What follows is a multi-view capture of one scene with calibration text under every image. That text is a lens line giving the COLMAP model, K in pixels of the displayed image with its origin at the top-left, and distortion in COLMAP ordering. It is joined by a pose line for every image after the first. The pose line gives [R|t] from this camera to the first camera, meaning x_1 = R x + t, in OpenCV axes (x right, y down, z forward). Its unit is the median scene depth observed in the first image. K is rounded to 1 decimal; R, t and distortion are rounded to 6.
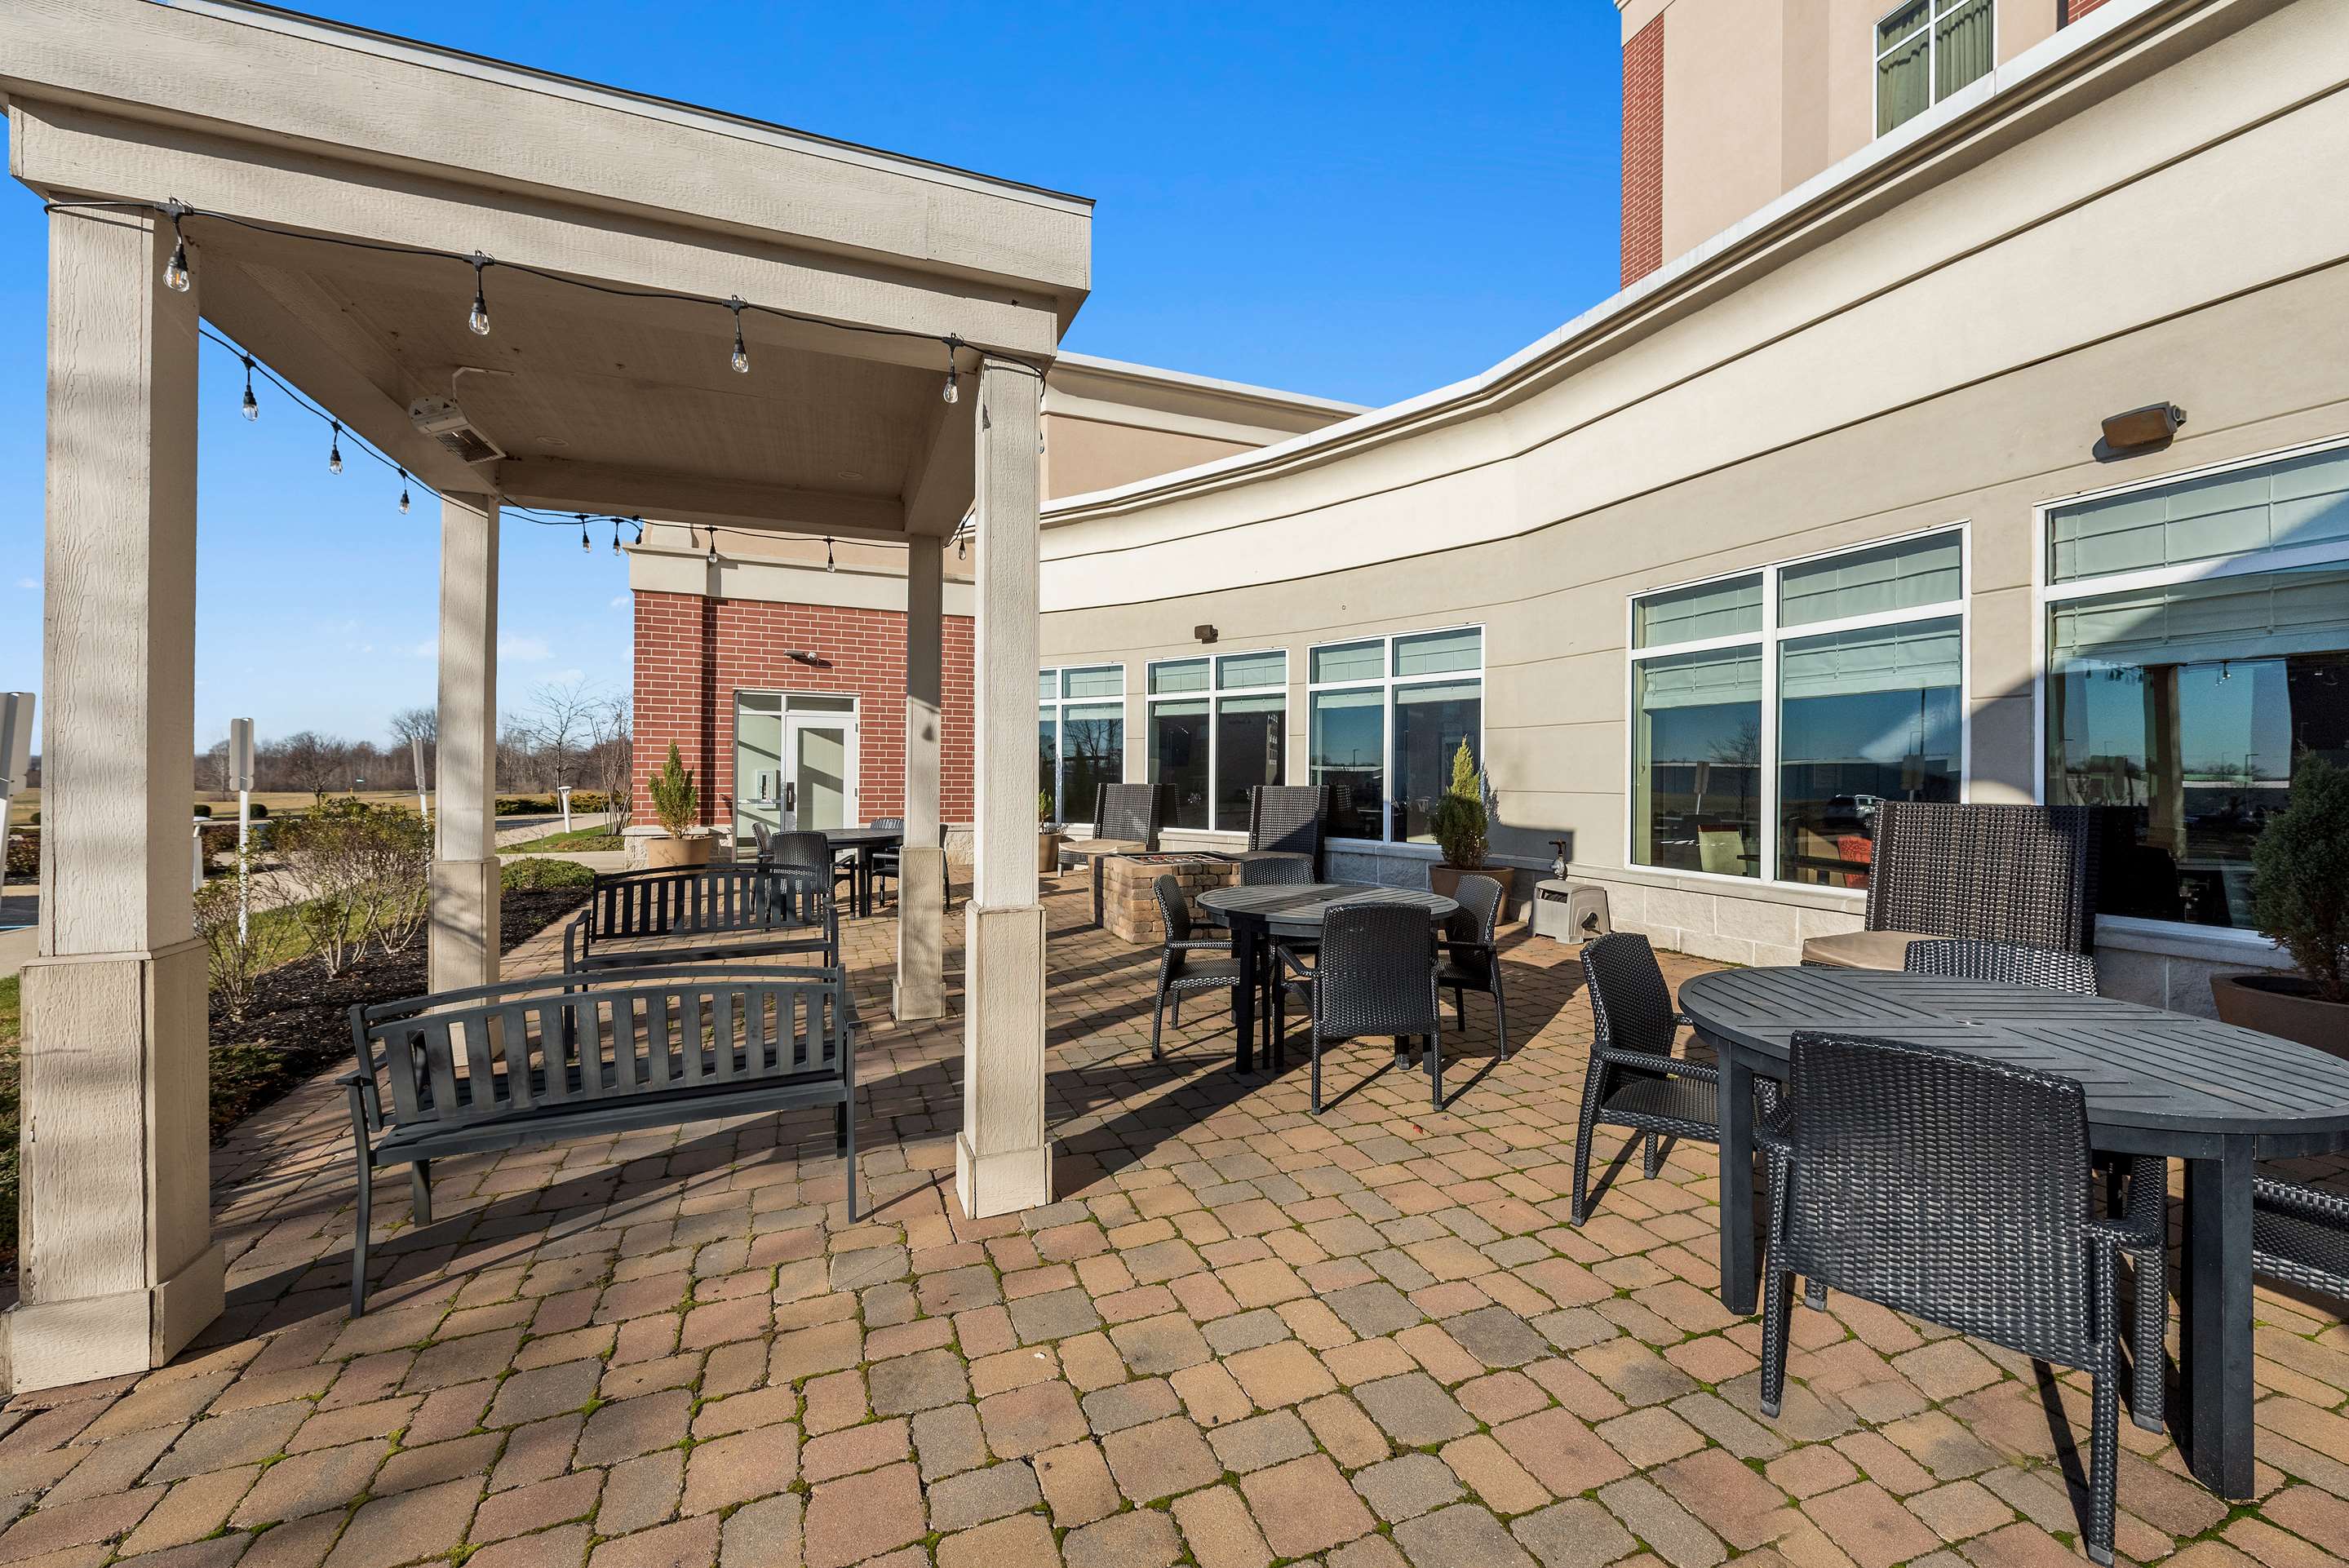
lens RADIAL K [[925.9, 0, 1198.0], [0, 925.9, 770.5], [0, 0, 1]] dist [-0.000439, -0.000191]
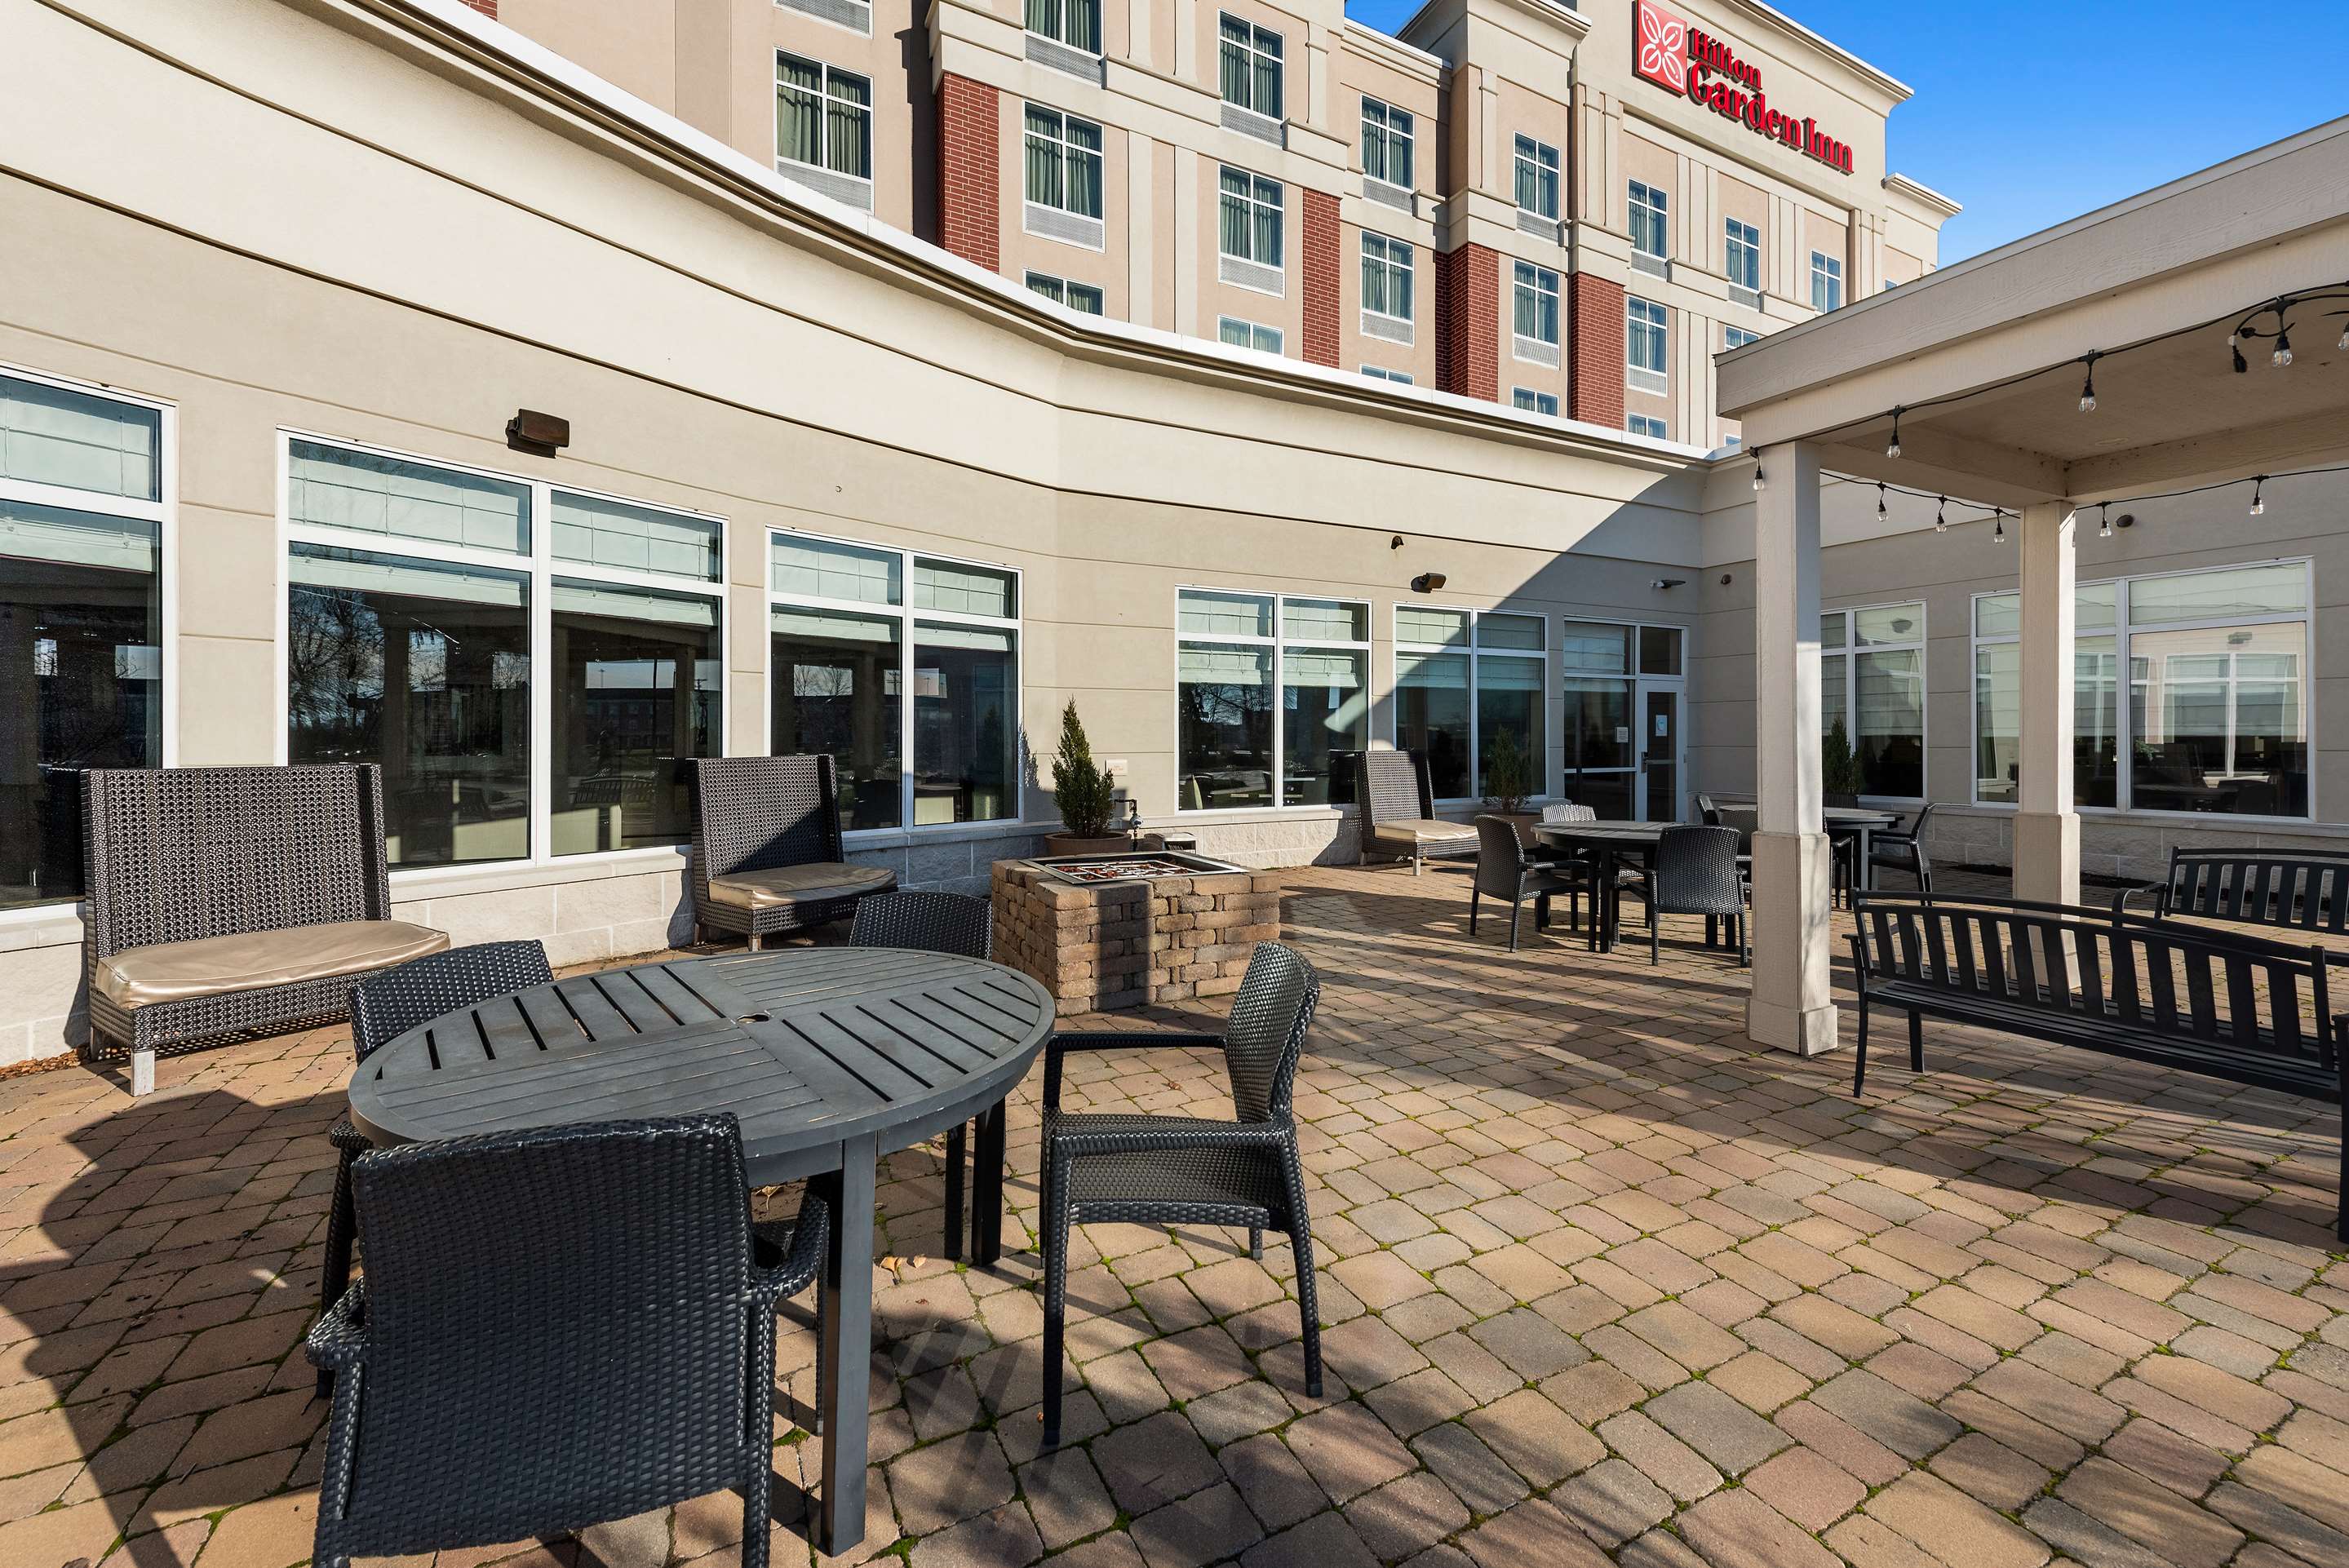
lens RADIAL K [[946.9, 0, 1182.0], [0, 946.9, 734.0], [0, 0, 1]] dist [0.000441, -0.000027]
pose [[-0.094415, 0.000048, 0.995533, -0.566589], [-0.001048, 0.999999, -0.000148, 0.001852], [-0.995532, -0.001057, -0.094415, 0.840649]]
